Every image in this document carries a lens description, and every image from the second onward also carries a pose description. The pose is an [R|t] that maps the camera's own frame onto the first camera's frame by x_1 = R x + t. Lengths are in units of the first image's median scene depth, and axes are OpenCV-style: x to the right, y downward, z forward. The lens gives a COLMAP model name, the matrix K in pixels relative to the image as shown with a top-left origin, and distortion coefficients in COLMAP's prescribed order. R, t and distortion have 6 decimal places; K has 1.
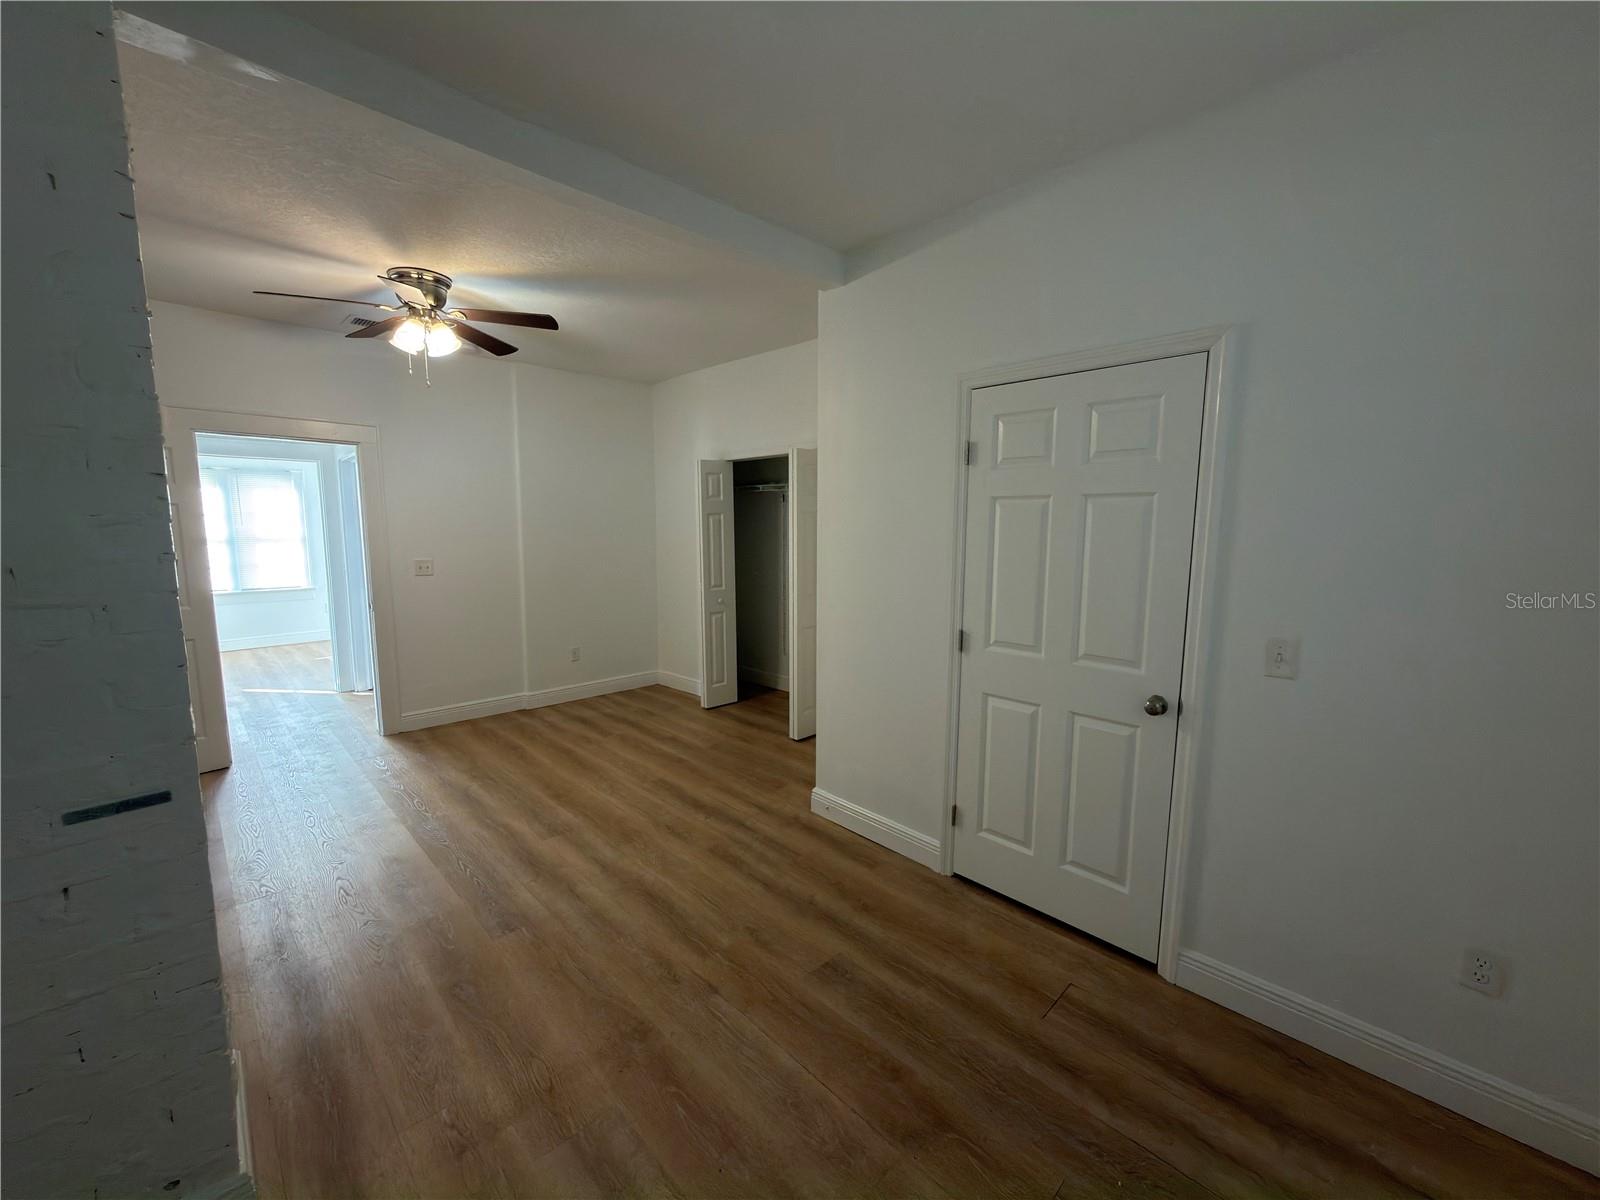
lens RADIAL K [[633.7, 0, 801.6], [0, 633.7, 602.5], [0, 0, 1]] dist [-0.000261, 0.000470]
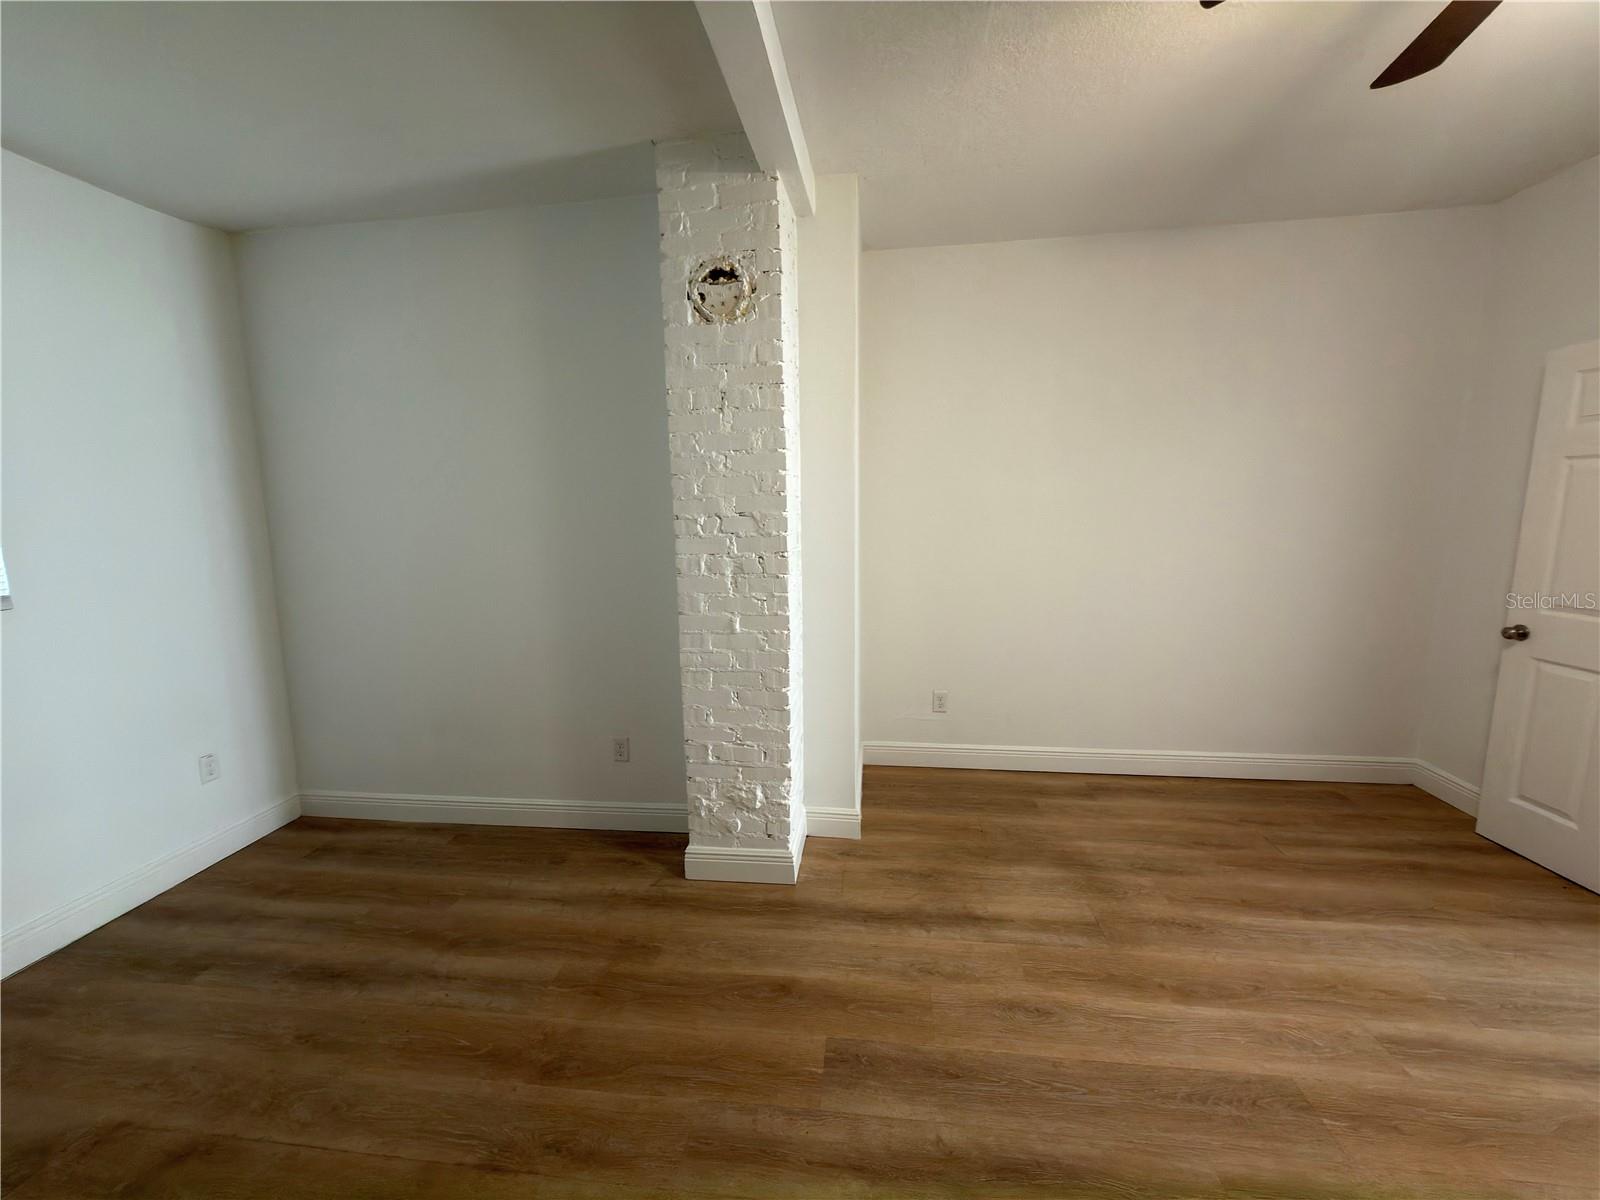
lens RADIAL K [[633.7, 0, 798.2], [0, 633.7, 598.5], [0, 0, 1]] dist [-0.000261, 0.000470]
pose [[-0.790660, 0.109855, -0.602320, -0.041233], [-0.058270, 0.965804, 0.252640, -0.150998], [0.609477, 0.234849, -0.757221, 1.187975]]
